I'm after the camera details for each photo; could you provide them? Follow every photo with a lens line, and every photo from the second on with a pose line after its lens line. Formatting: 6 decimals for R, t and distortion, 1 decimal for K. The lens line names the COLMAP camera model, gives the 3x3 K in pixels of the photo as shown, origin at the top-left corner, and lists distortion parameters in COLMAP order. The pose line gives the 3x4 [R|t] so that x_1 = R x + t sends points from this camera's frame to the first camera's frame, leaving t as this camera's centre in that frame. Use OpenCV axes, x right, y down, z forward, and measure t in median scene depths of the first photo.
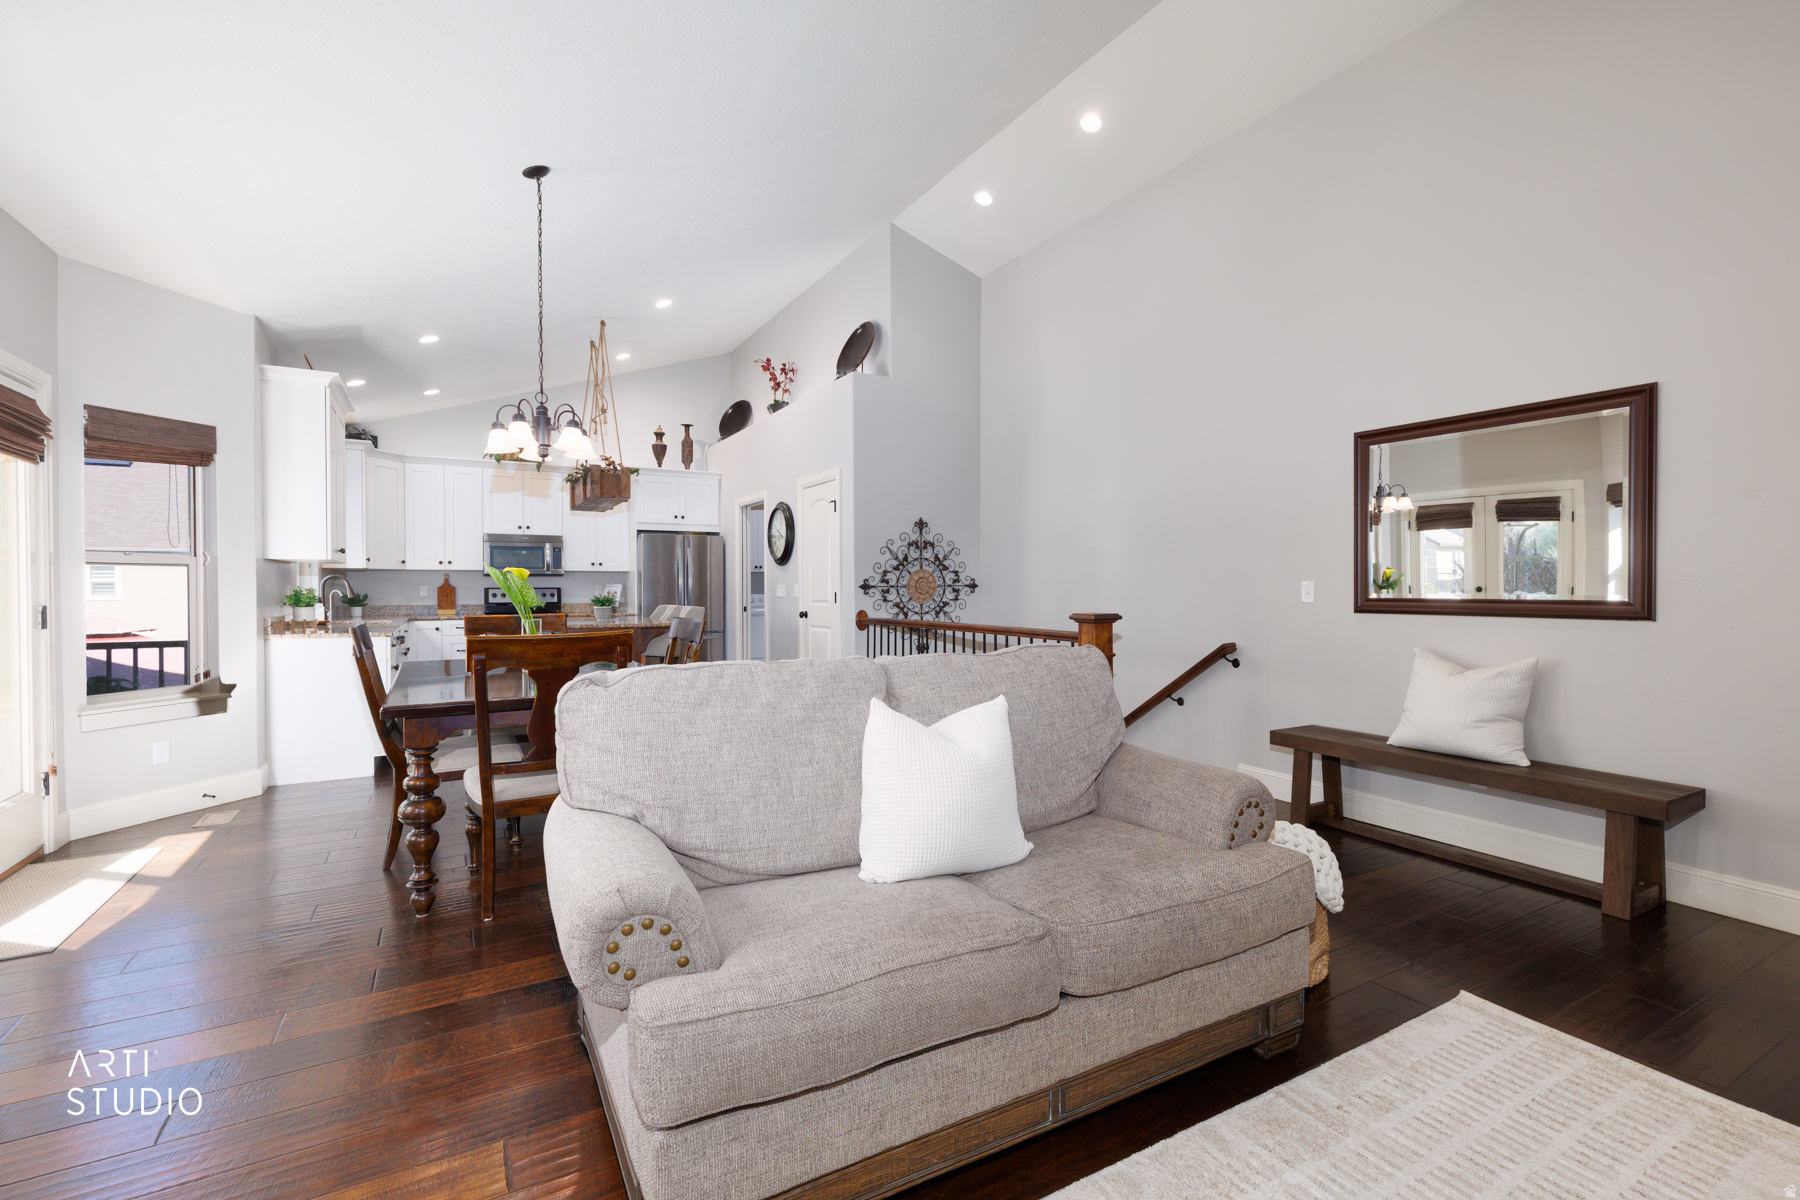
lens RADIAL K [[807.9, 0, 900.0], [0, 807.9, 600.0], [0, 0, 1]] dist [0.013986, -0.000561]
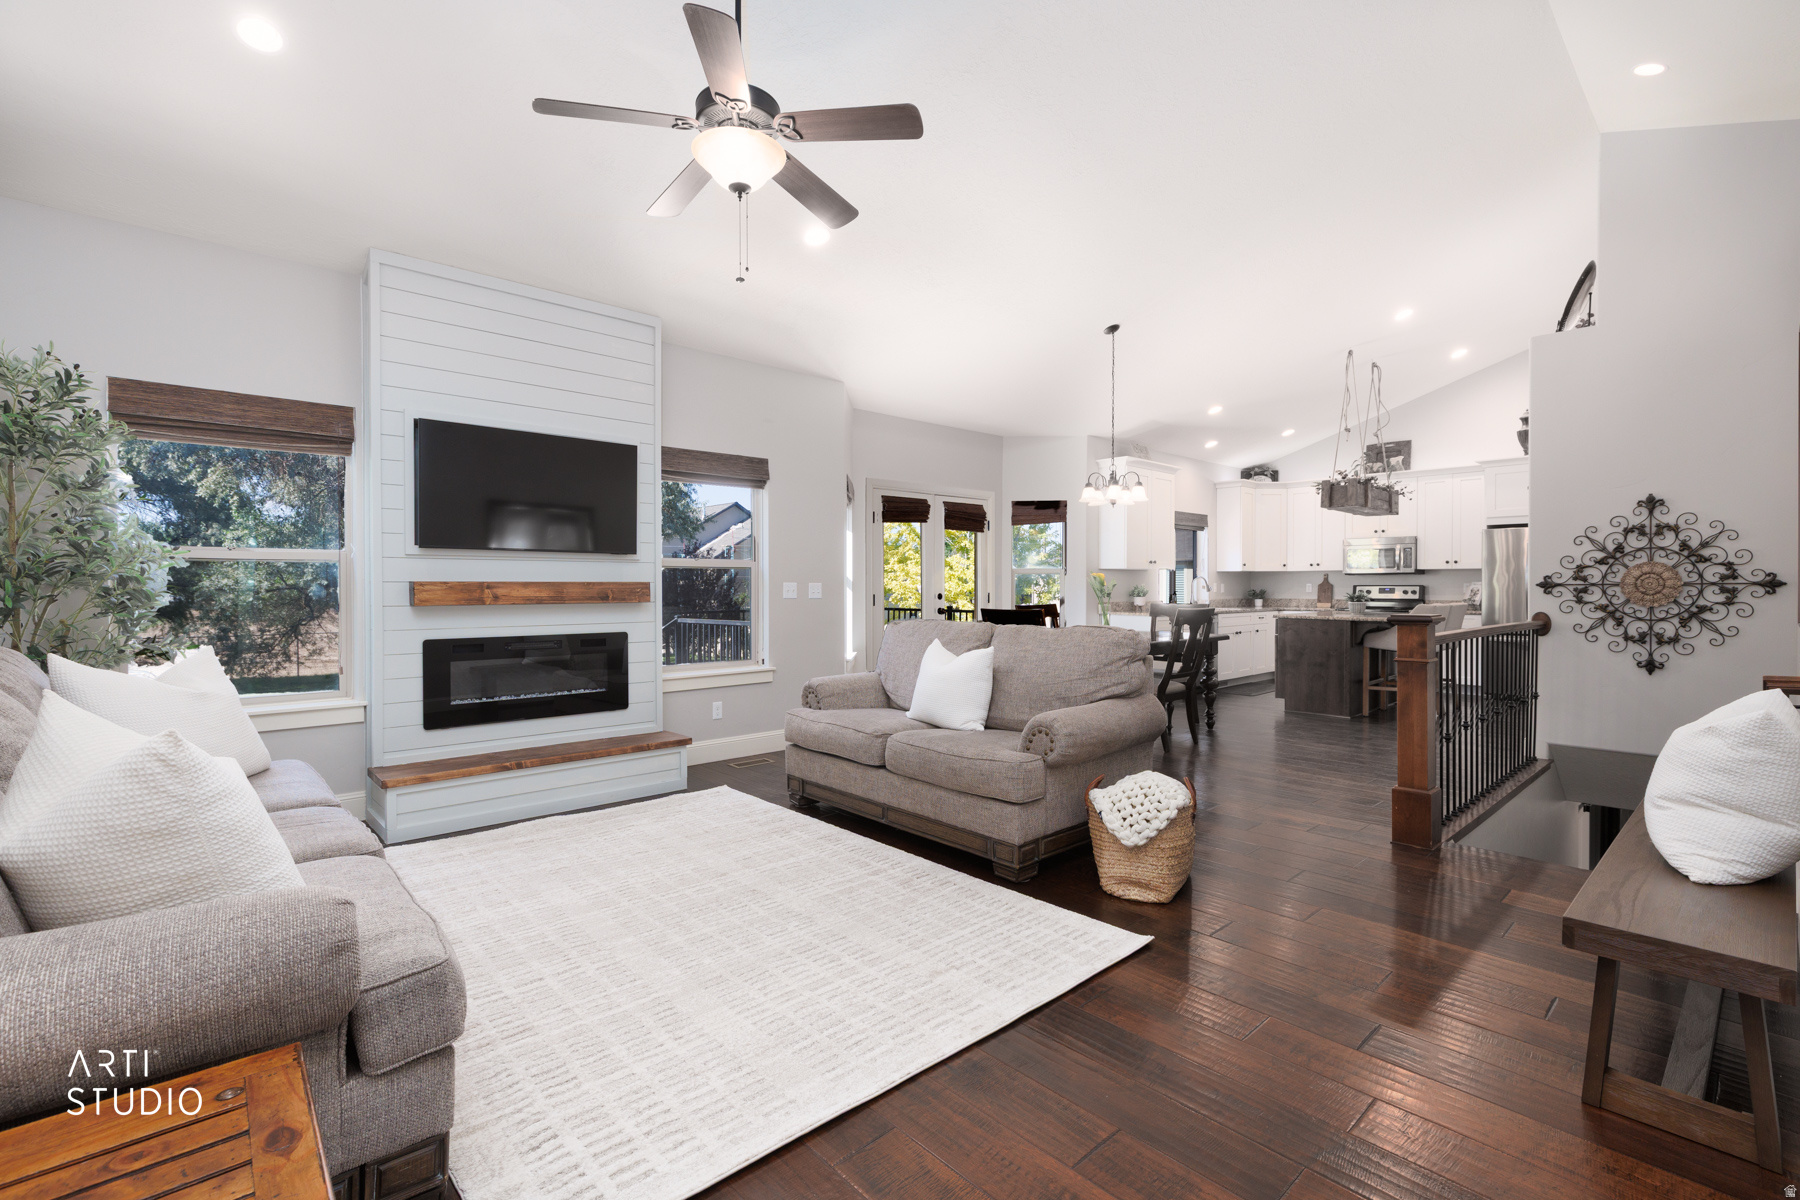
lens RADIAL K [[807.9, 0, 900.0], [0, 807.9, 600.0], [0, 0, 1]] dist [0.013986, -0.000561]
pose [[0.218605, 0.020189, -0.975605, 0.623815], [-0.016397, 0.999721, 0.017015, -0.003815], [0.975676, 0.012277, 0.218875, 0.142224]]
